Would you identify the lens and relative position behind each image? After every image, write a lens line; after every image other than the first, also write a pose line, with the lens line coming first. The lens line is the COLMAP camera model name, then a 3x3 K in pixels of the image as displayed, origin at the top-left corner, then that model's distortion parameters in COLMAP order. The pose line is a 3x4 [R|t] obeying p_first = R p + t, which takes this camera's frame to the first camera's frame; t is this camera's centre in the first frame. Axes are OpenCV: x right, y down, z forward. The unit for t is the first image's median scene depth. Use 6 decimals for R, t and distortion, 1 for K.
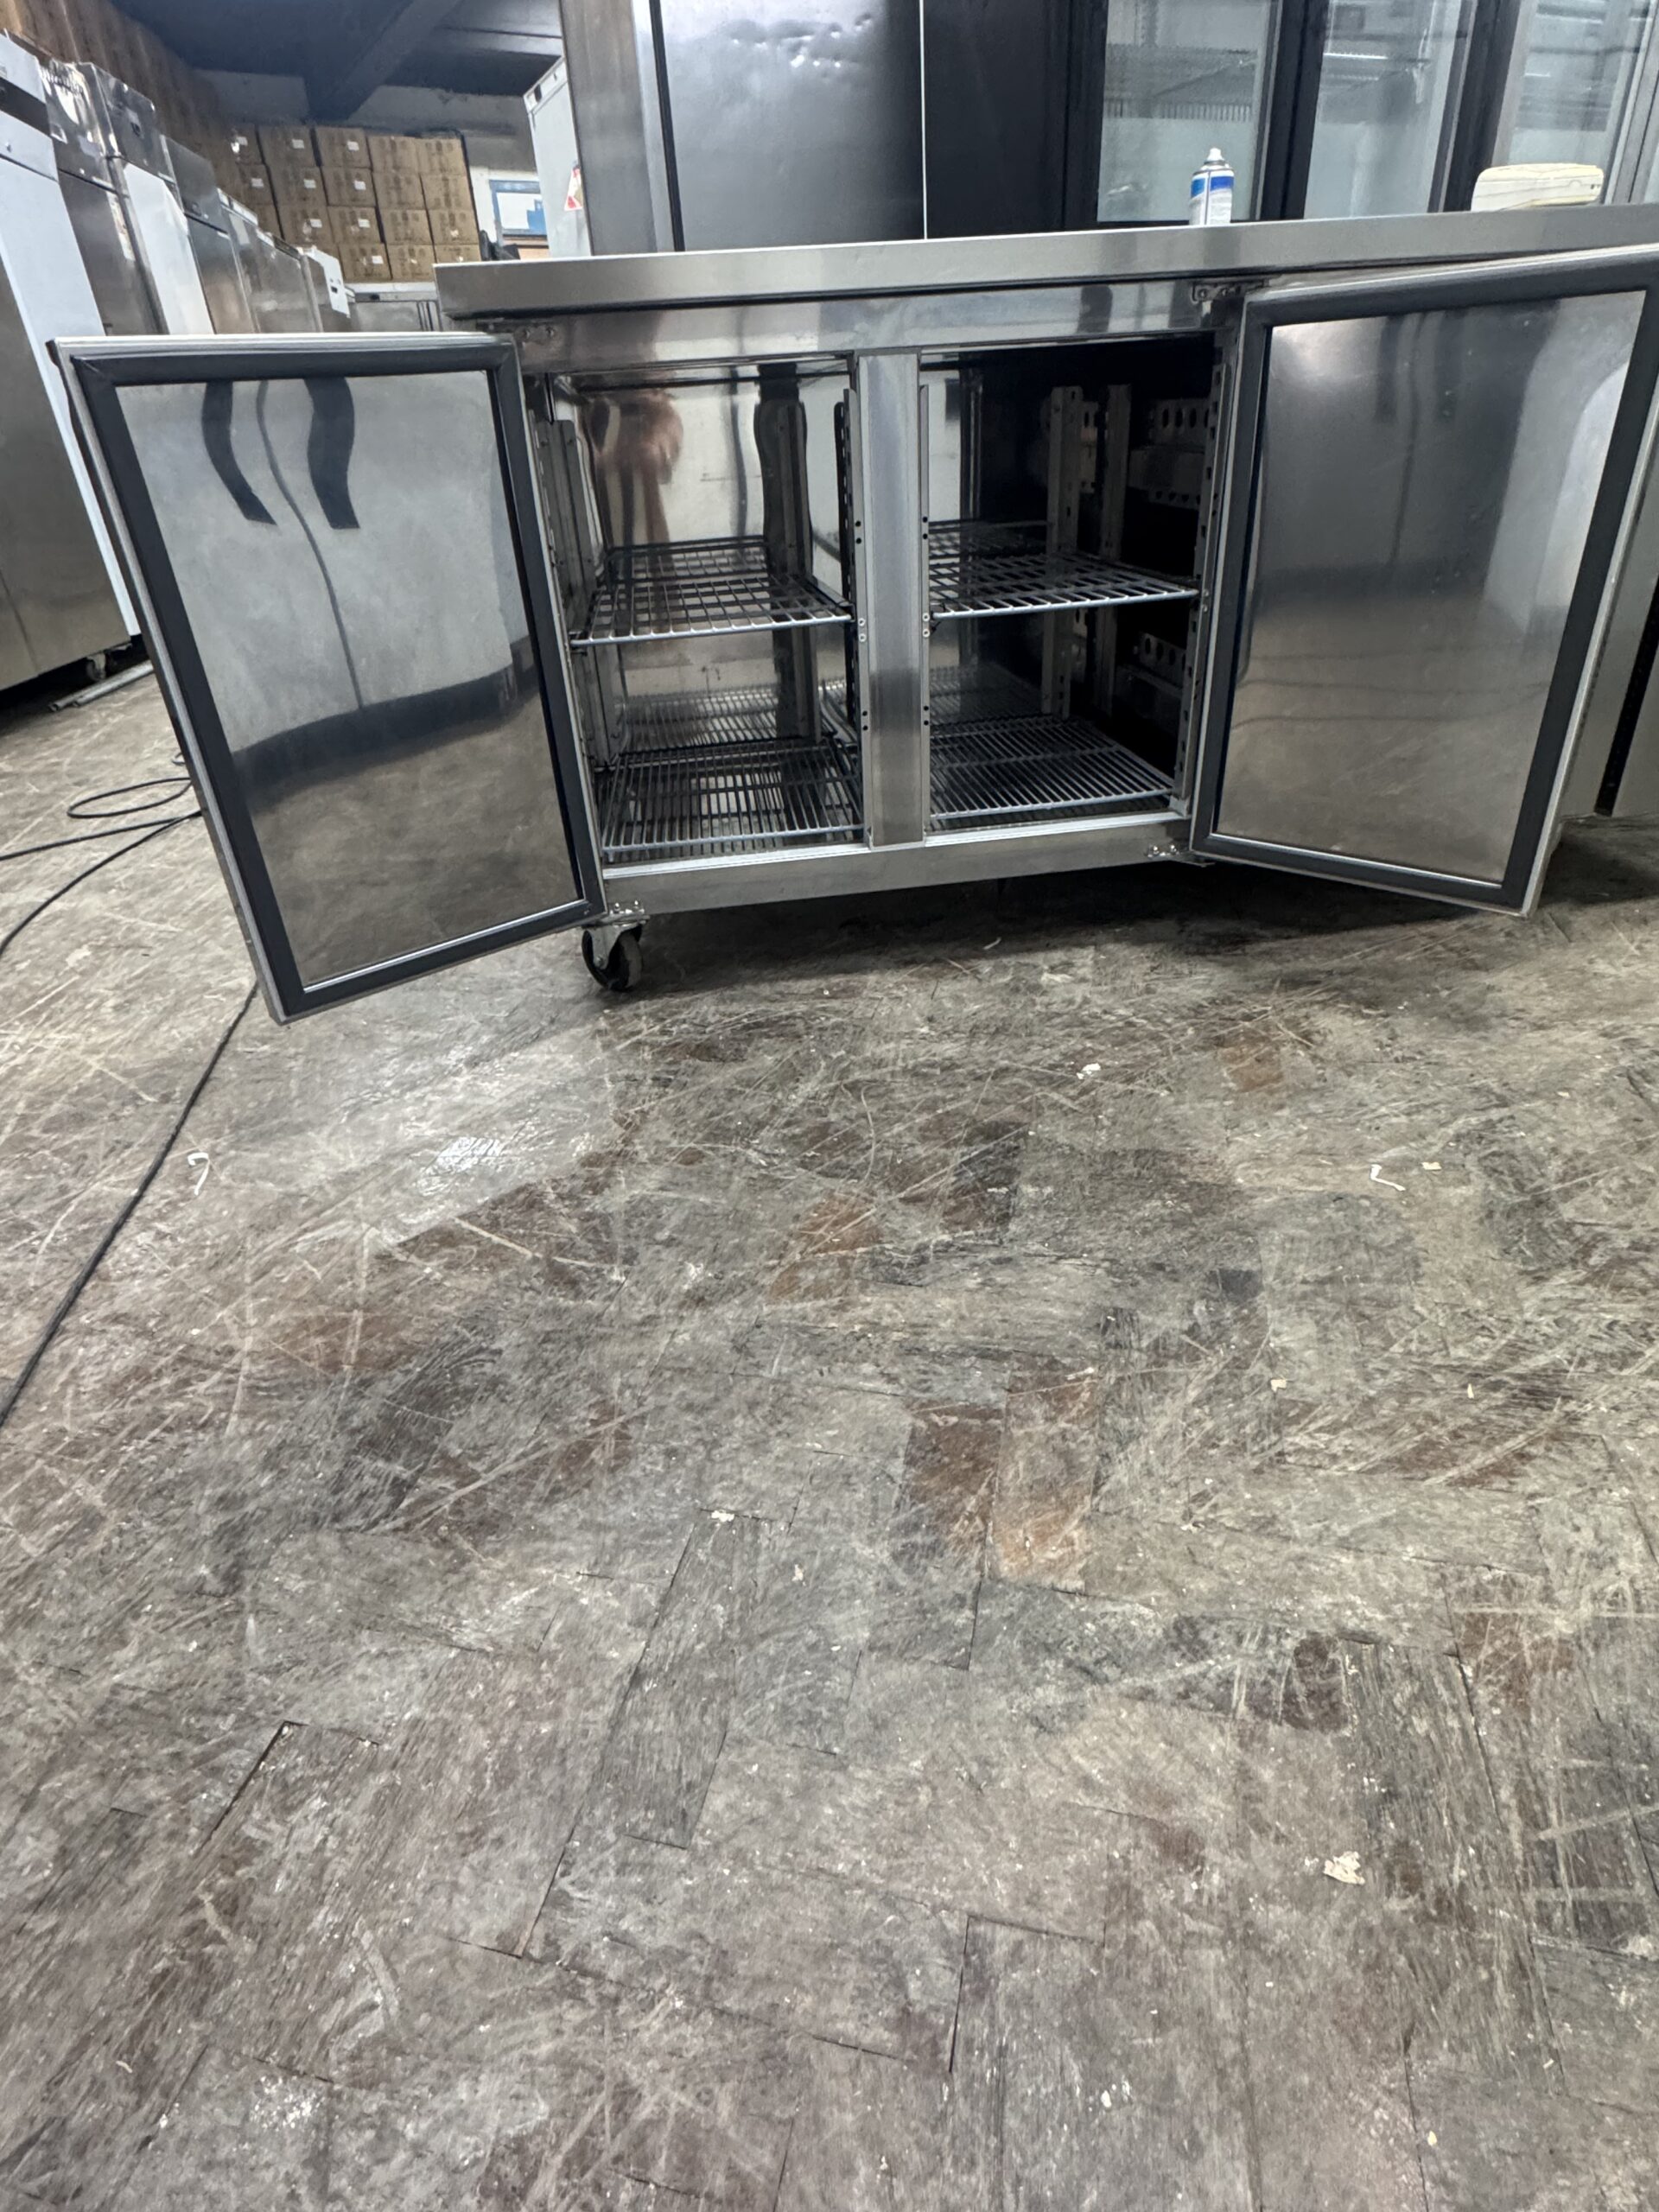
lens RADIAL K [[1167.7, 0, 831.8], [0, 1167.7, 1096.1], [0, 0, 1]] dist [-0.001799, -0.000883]
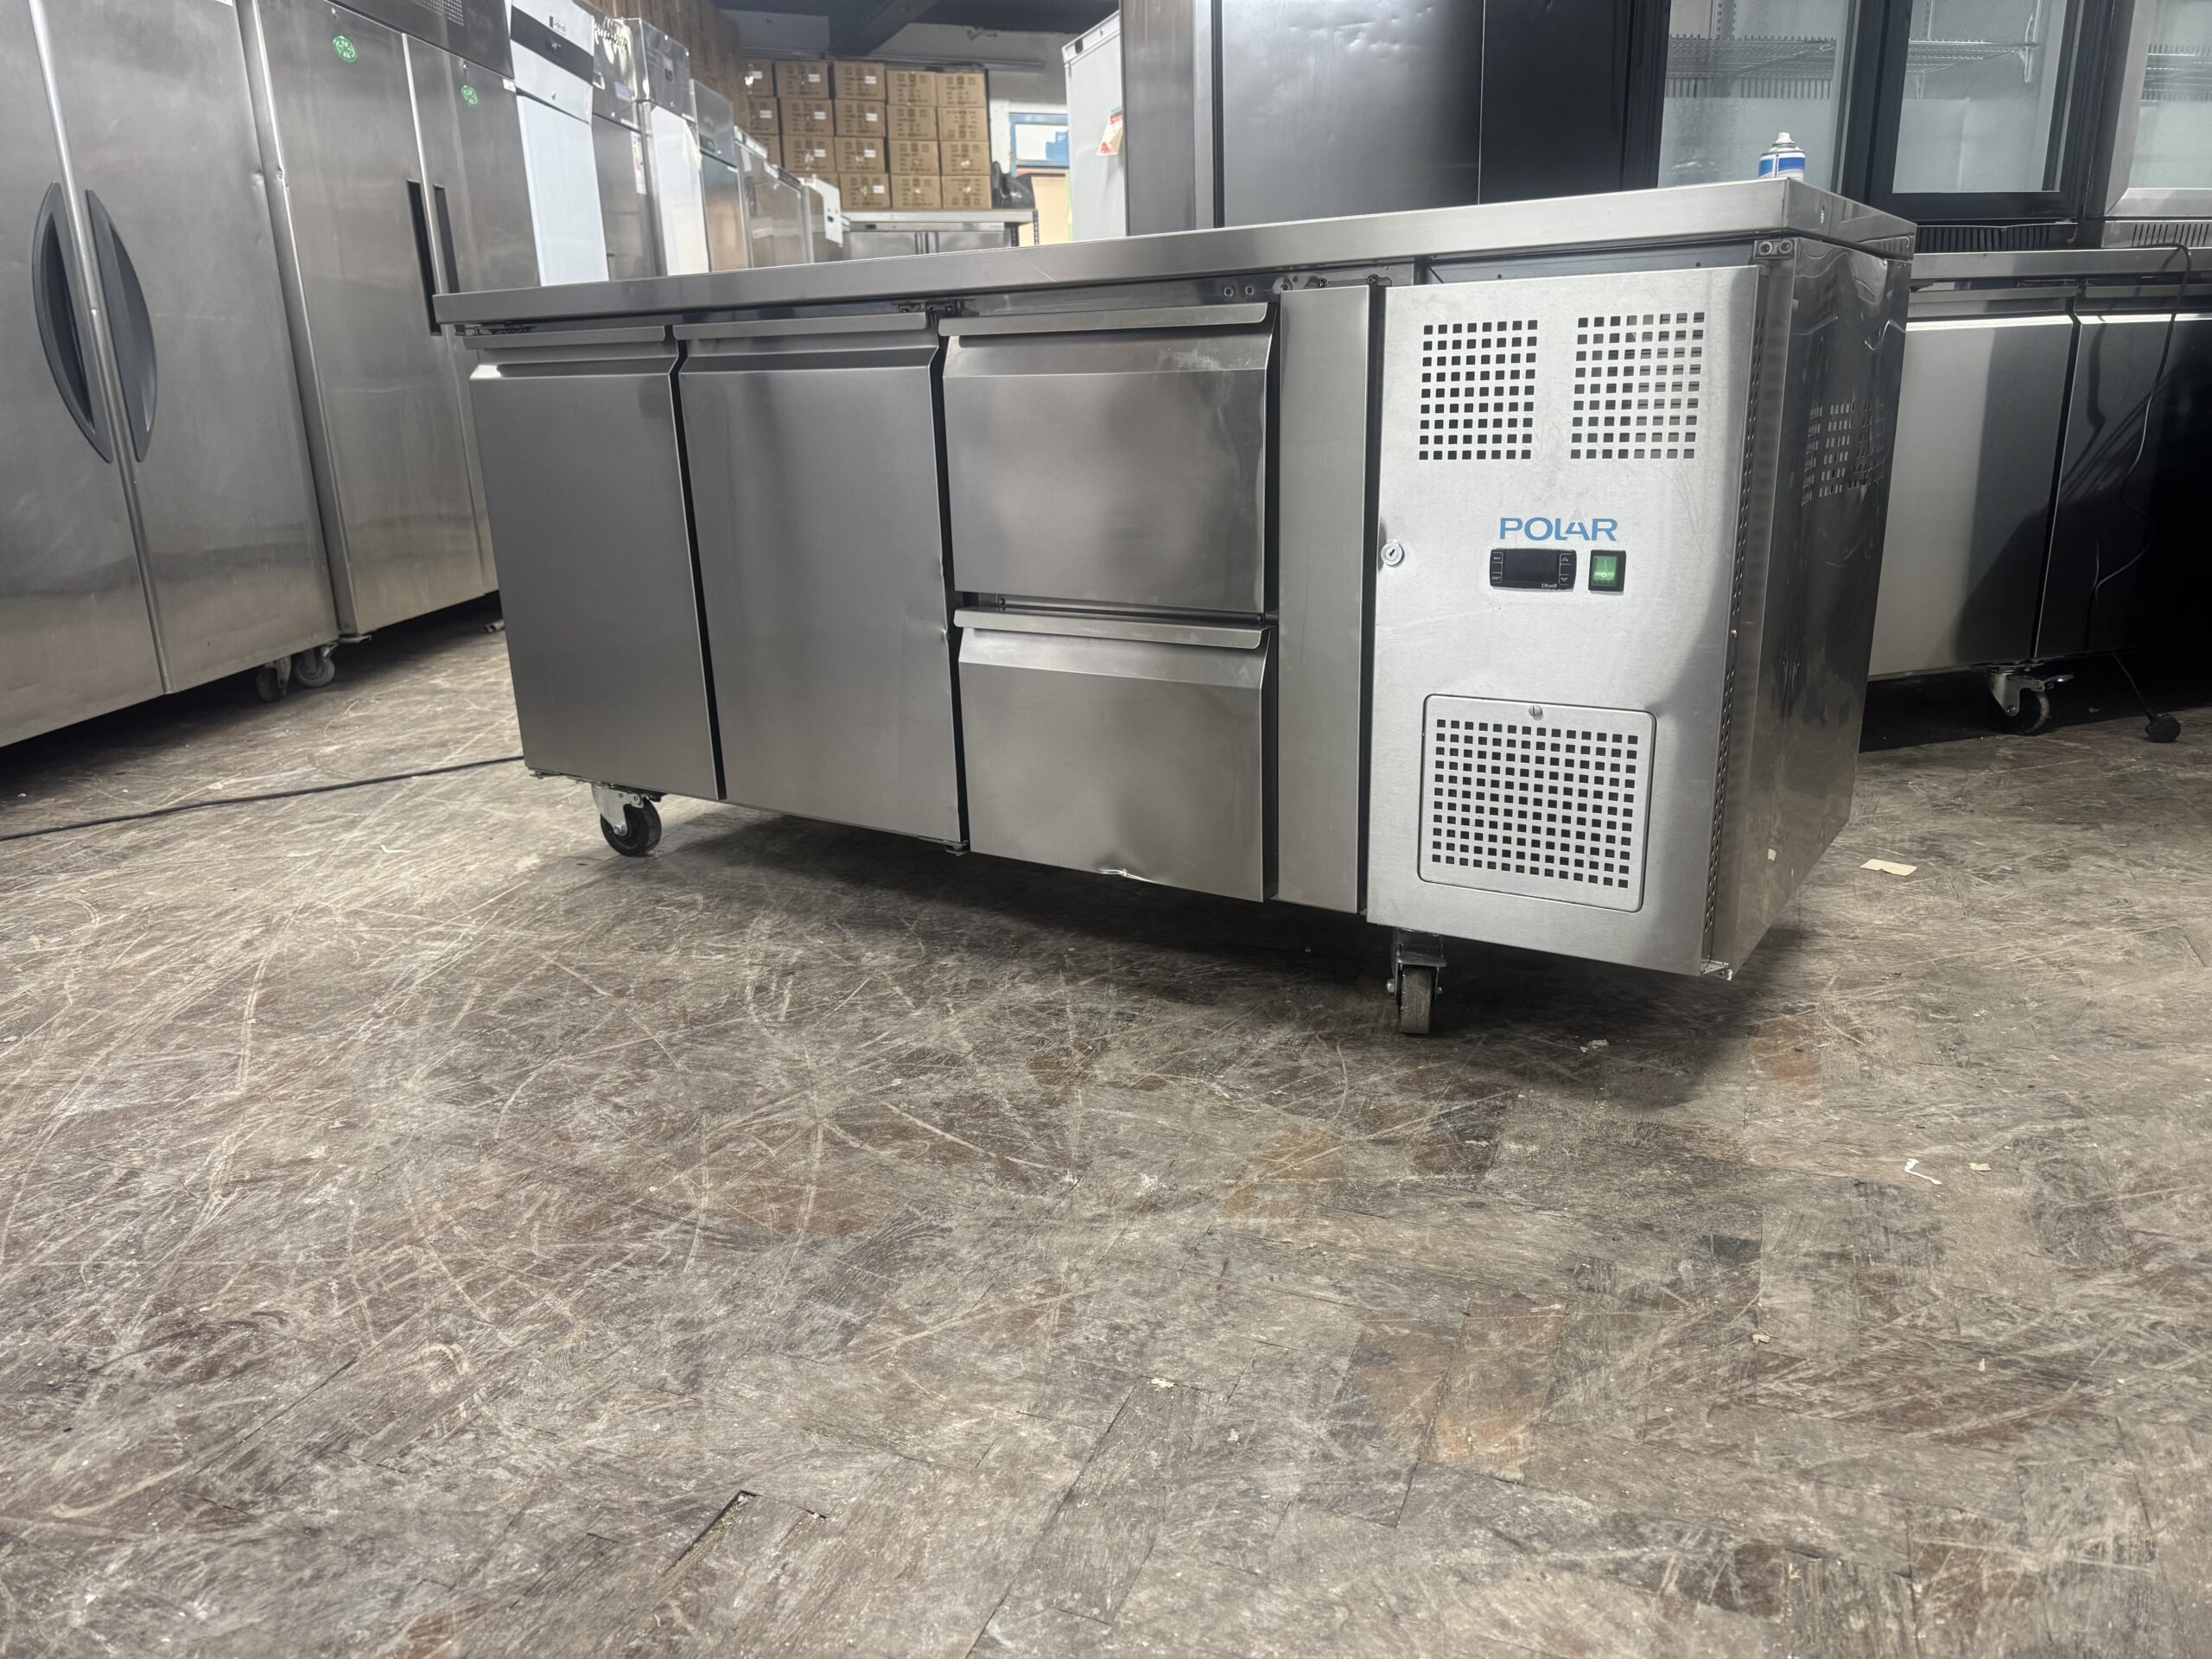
lens RADIAL K [[1552.0, 0, 1113.8], [0, 1552.0, 824.2], [0, 0, 1]] dist [0.067460, -0.076597]
pose [[0.986859, 0.071473, -0.144916, 0.020040], [-0.103325, 0.968658, -0.225887, 0.158394], [0.124229, 0.237892, 0.963314, -0.322258]]
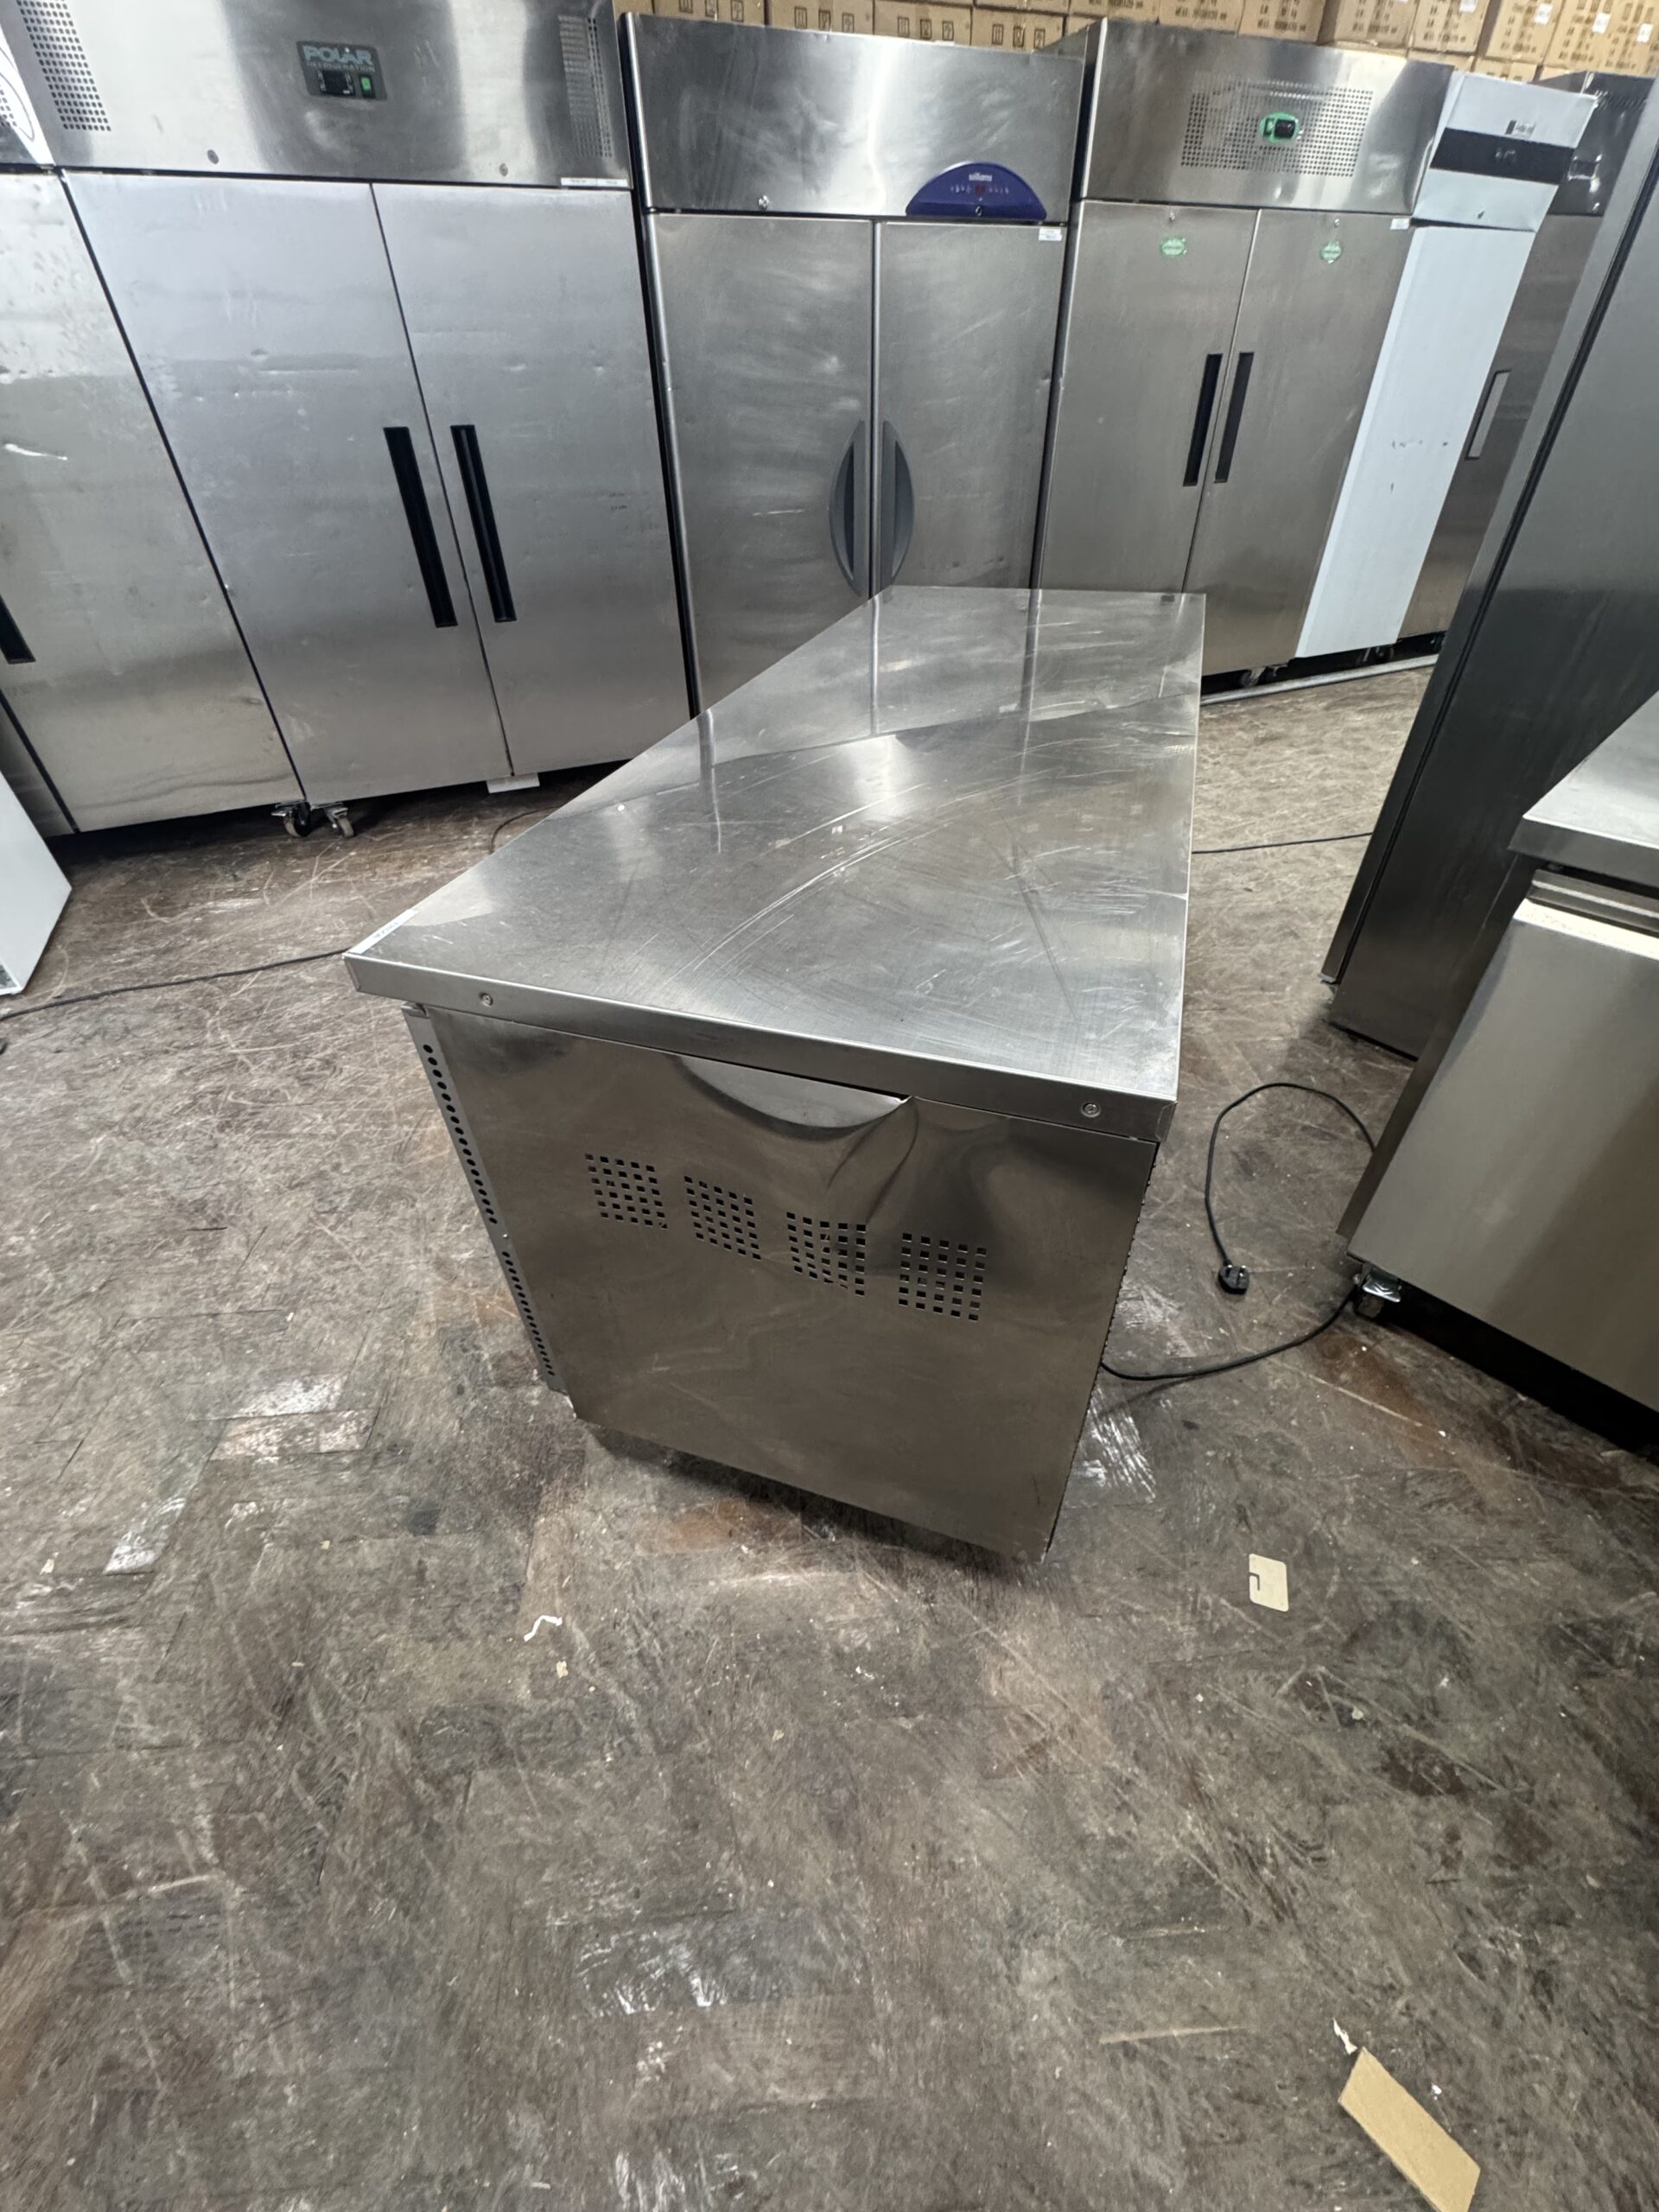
lens RADIAL K [[888.8, 0, 829.5], [0, 888.8, 1106.0], [0, 0, 1]] dist [-0.003936, 0.000890]
pose [[0.298854, 0.646887, -0.701587, 0.935950], [-0.476654, 0.738096, 0.477510, -1.023467], [0.826733, 0.191709, 0.528924, 0.678699]]
